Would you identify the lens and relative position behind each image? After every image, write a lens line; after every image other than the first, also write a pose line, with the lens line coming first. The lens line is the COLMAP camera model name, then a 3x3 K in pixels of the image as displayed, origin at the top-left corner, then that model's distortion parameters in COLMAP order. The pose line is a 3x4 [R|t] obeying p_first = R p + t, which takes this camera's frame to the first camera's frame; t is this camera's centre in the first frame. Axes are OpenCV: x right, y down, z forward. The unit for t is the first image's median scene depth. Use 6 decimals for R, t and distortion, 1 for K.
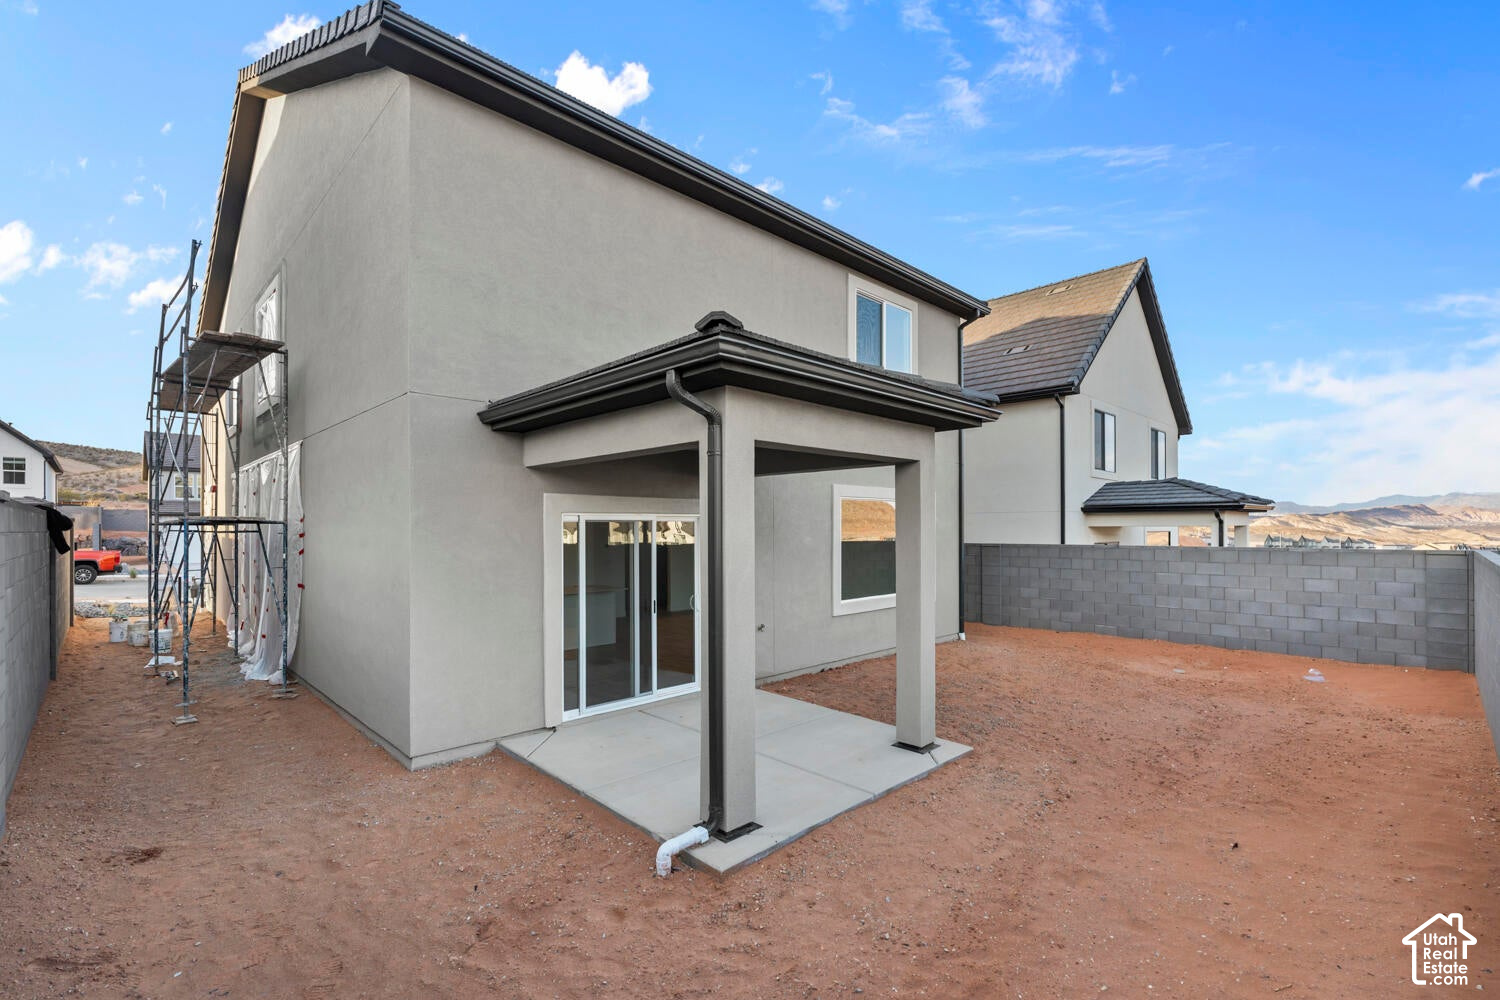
lens RADIAL K [[660.7, 0, 745.7], [0, 660.7, 524.8], [0, 0, 1]] dist [-0.001415, 0.000073]
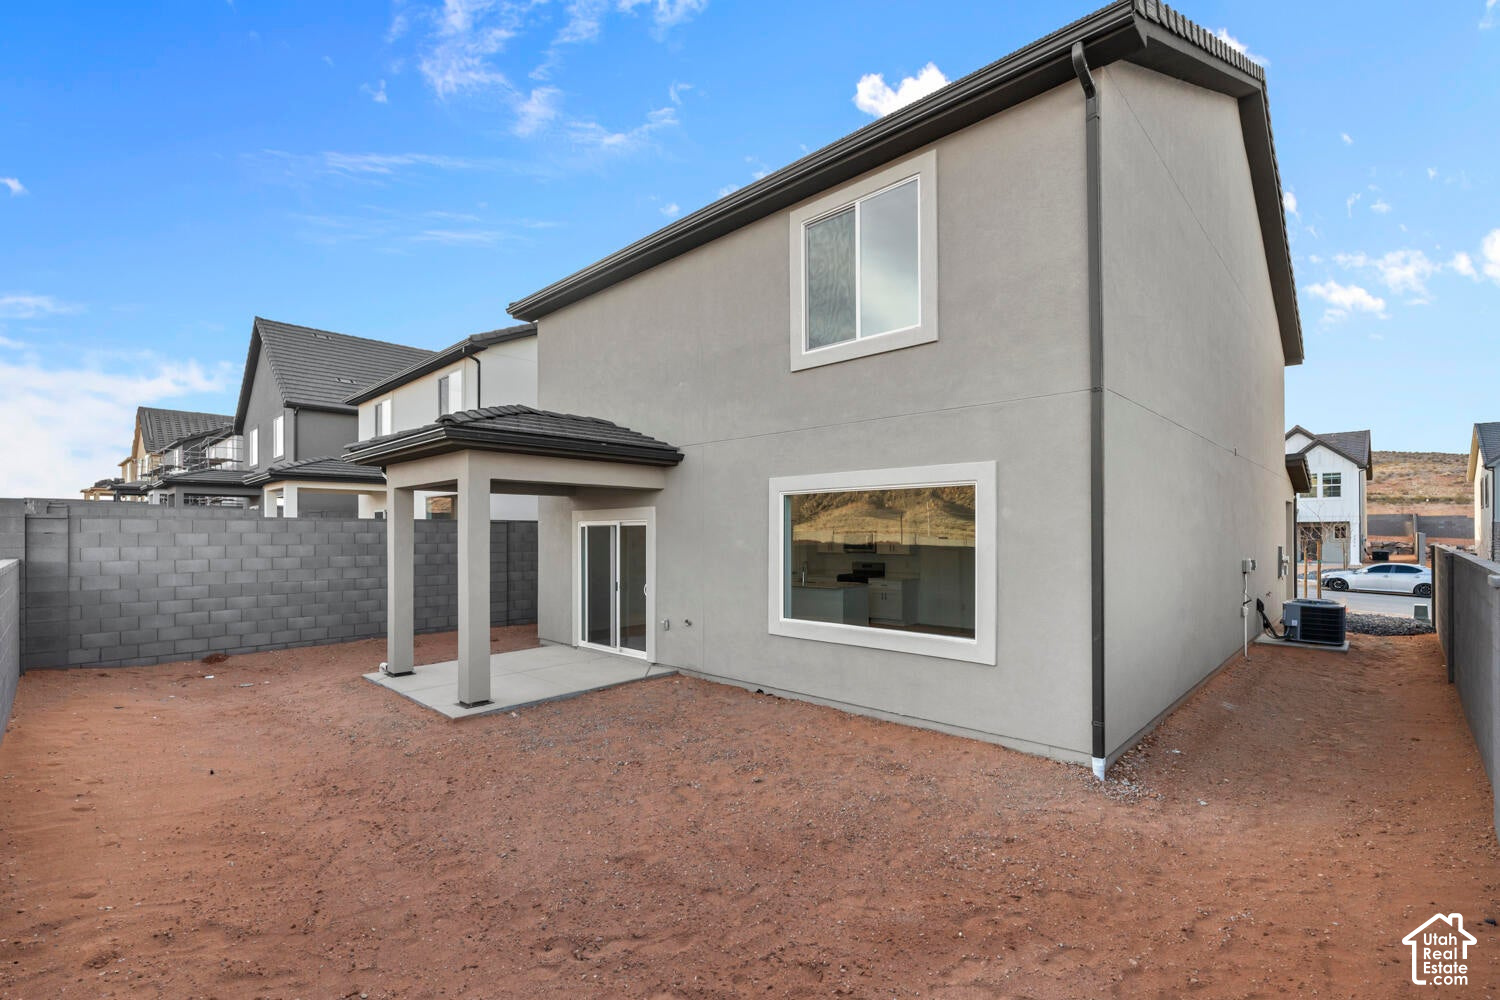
lens RADIAL K [[660.7, 0, 745.7], [0, 660.7, 524.8], [0, 0, 1]] dist [-0.001415, 0.000073]
pose [[0.039910, -0.003697, -0.999196, 1.316509], [0.011452, 0.999929, -0.003243, 0.000337], [0.999138, -0.011313, 0.039950, 1.254212]]
